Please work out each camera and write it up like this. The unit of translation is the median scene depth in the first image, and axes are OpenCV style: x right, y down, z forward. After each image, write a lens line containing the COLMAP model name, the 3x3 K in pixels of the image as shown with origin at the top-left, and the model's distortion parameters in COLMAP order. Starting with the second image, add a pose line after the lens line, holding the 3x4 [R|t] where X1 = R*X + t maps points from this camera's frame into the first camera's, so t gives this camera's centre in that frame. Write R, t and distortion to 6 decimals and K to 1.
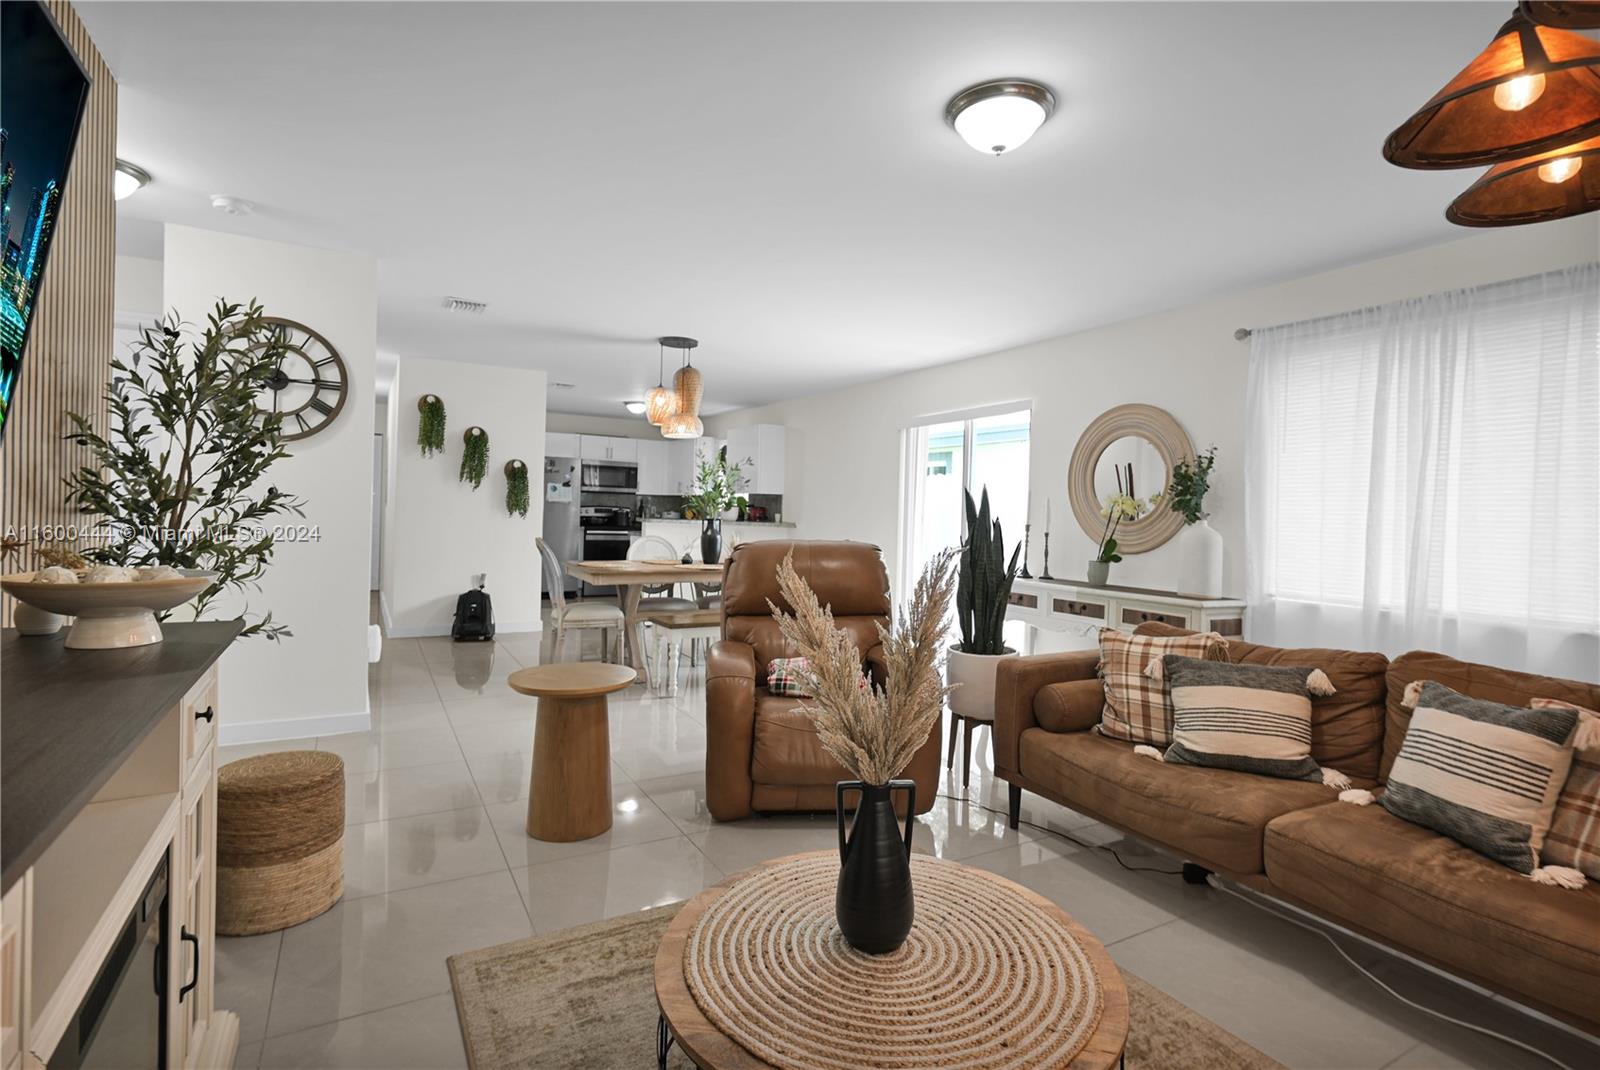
lens RADIAL K [[770.1, 0, 802.4], [0, 770.1, 526.5], [0, 0, 1]] dist [0.000669, -0.000034]
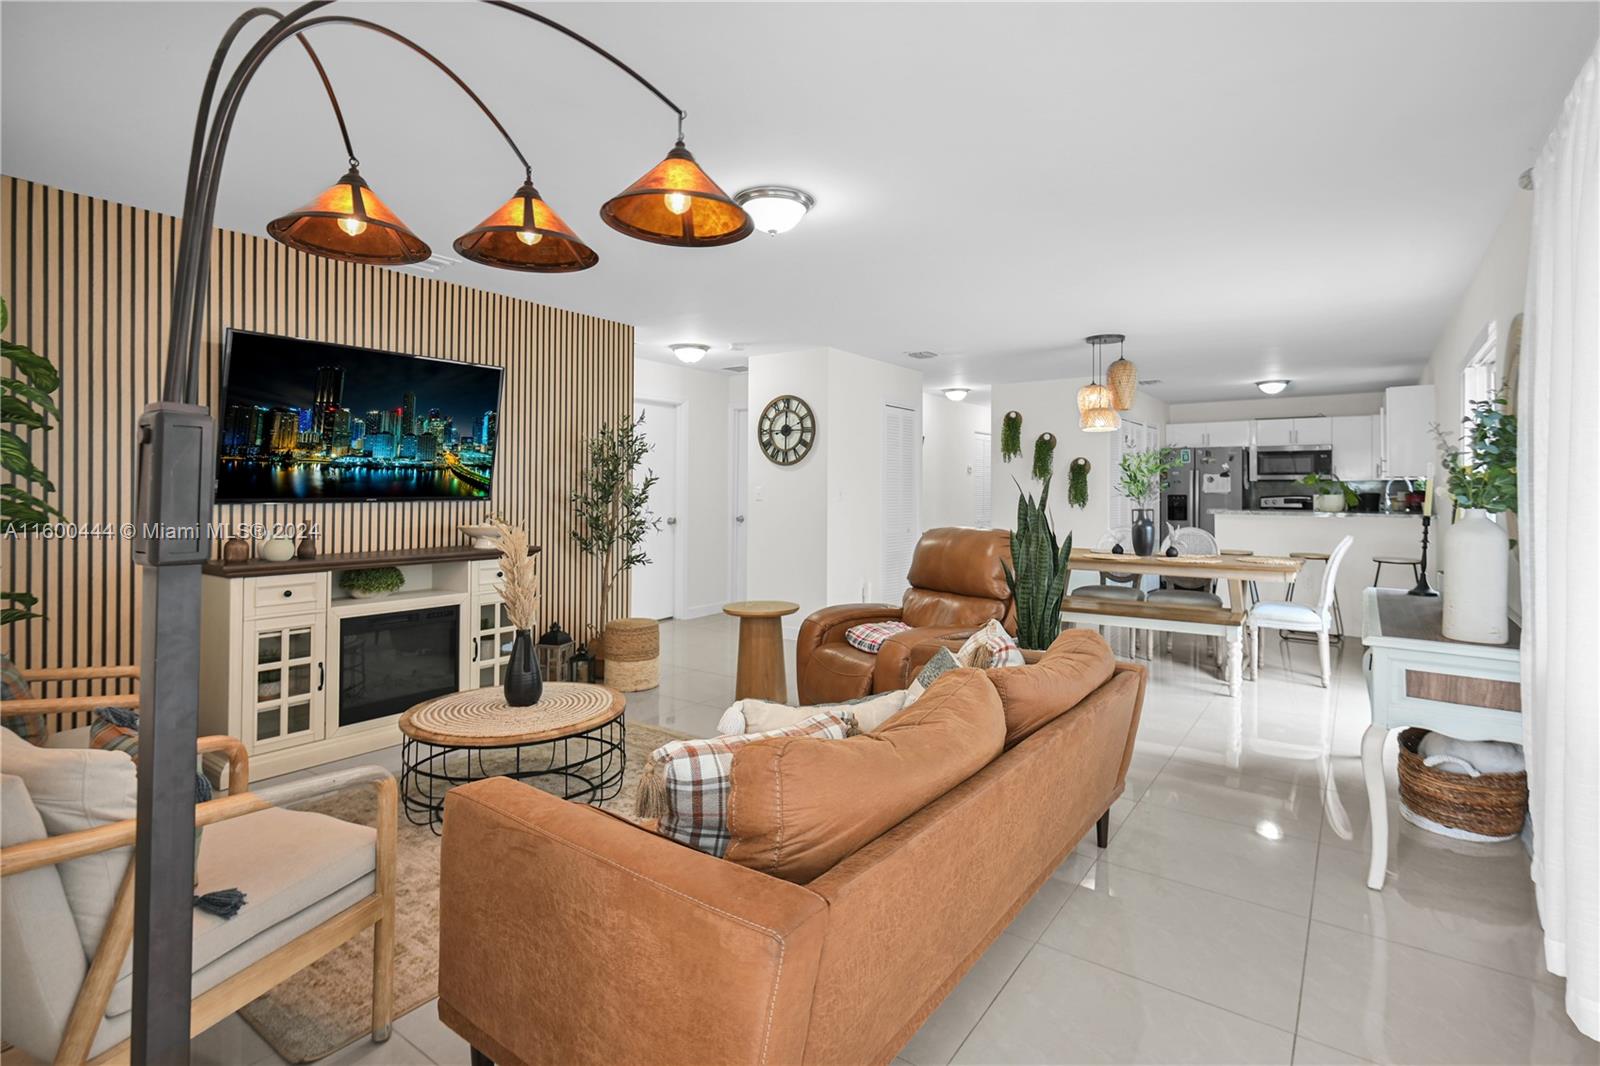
lens RADIAL K [[792.6, 0, 815.2], [0, 792.6, 440.5], [0, 0, 1]] dist [-0.003280, -0.000538]
pose [[0.402896, -0.086804, -0.911120, 0.406910], [-0.007756, 0.995133, -0.098238, 0.003875], [0.915213, 0.046646, 0.400262, 0.138819]]
